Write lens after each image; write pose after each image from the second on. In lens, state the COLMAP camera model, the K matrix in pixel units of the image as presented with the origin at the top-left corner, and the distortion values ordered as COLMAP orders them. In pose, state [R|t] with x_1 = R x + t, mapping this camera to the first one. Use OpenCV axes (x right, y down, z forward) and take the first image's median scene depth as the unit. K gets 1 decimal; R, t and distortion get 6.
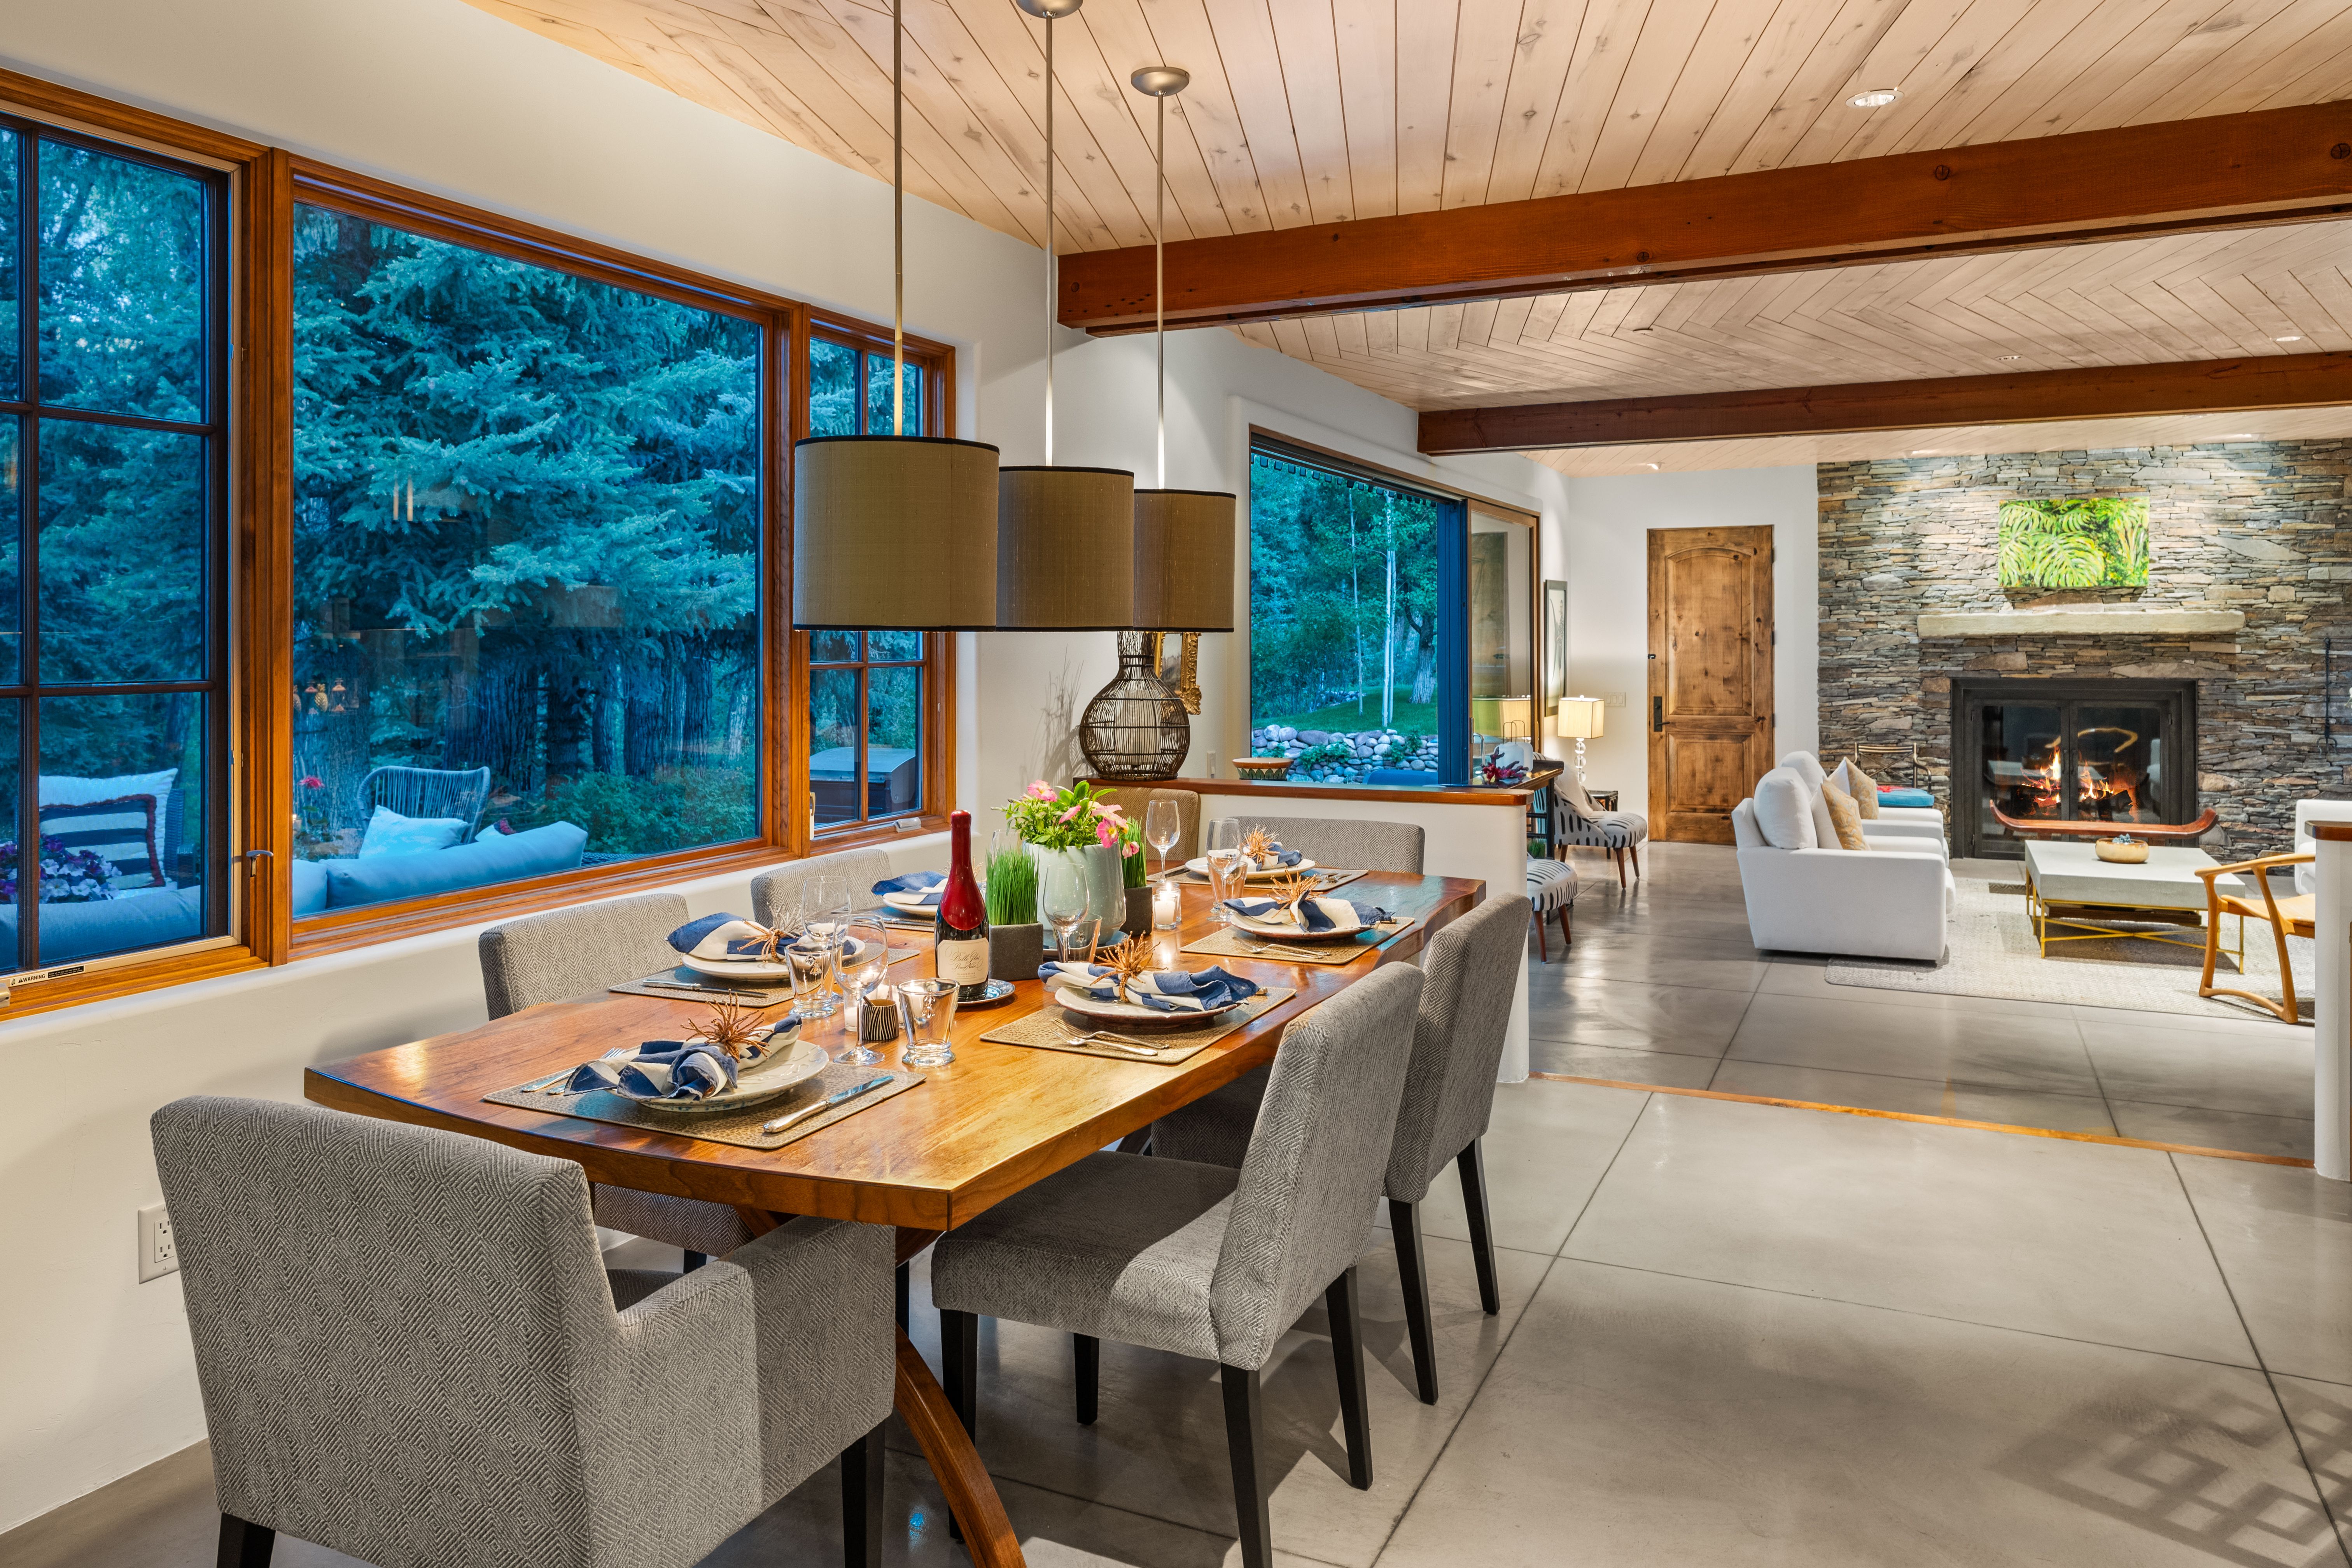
lens RADIAL K [[1701.9, 0, 1185.6], [0, 1701.9, 665.3], [0, 0, 1]] dist [0.000087, 0.000453]
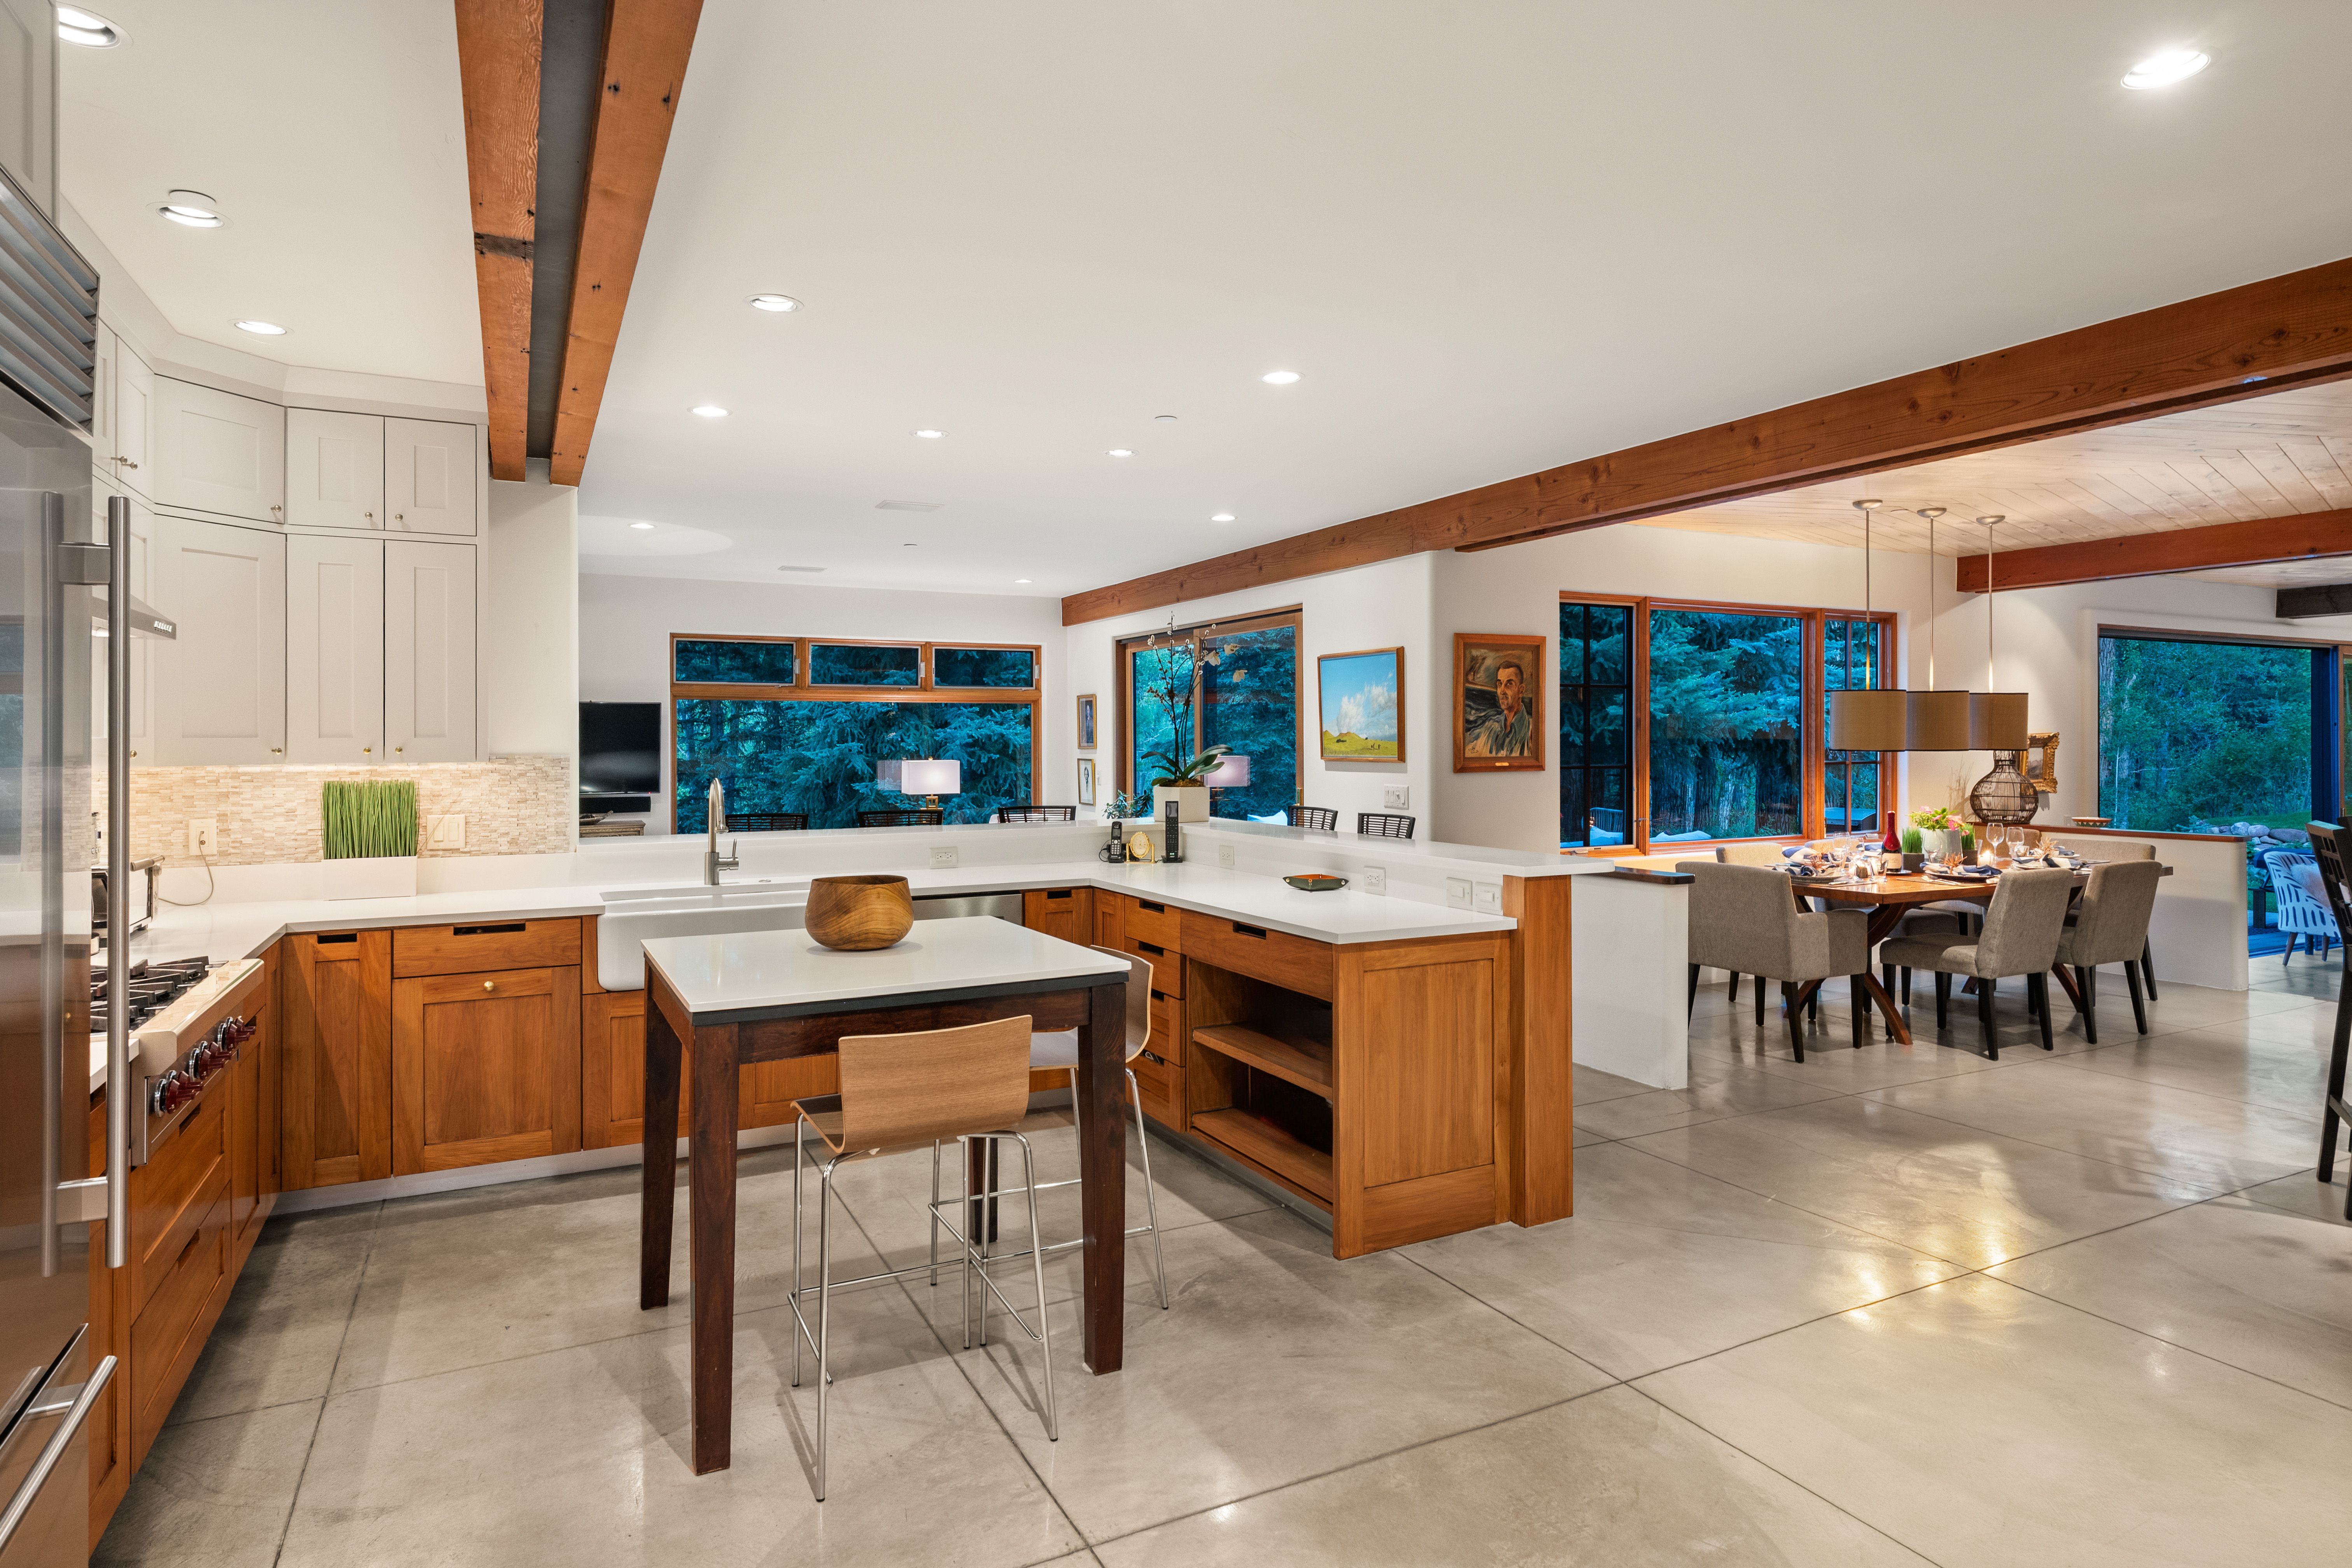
lens RADIAL K [[1289.8, 0, 1168.7], [0, 1289.8, 734.0], [0, 0, 1]] dist [-0.000686, -0.000833]
pose [[0.788964, -0.001607, -0.614438, 0.069467], [-0.011311, 0.999789, -0.017138, 0.000354], [0.614336, 0.020472, 0.788779, -0.423120]]
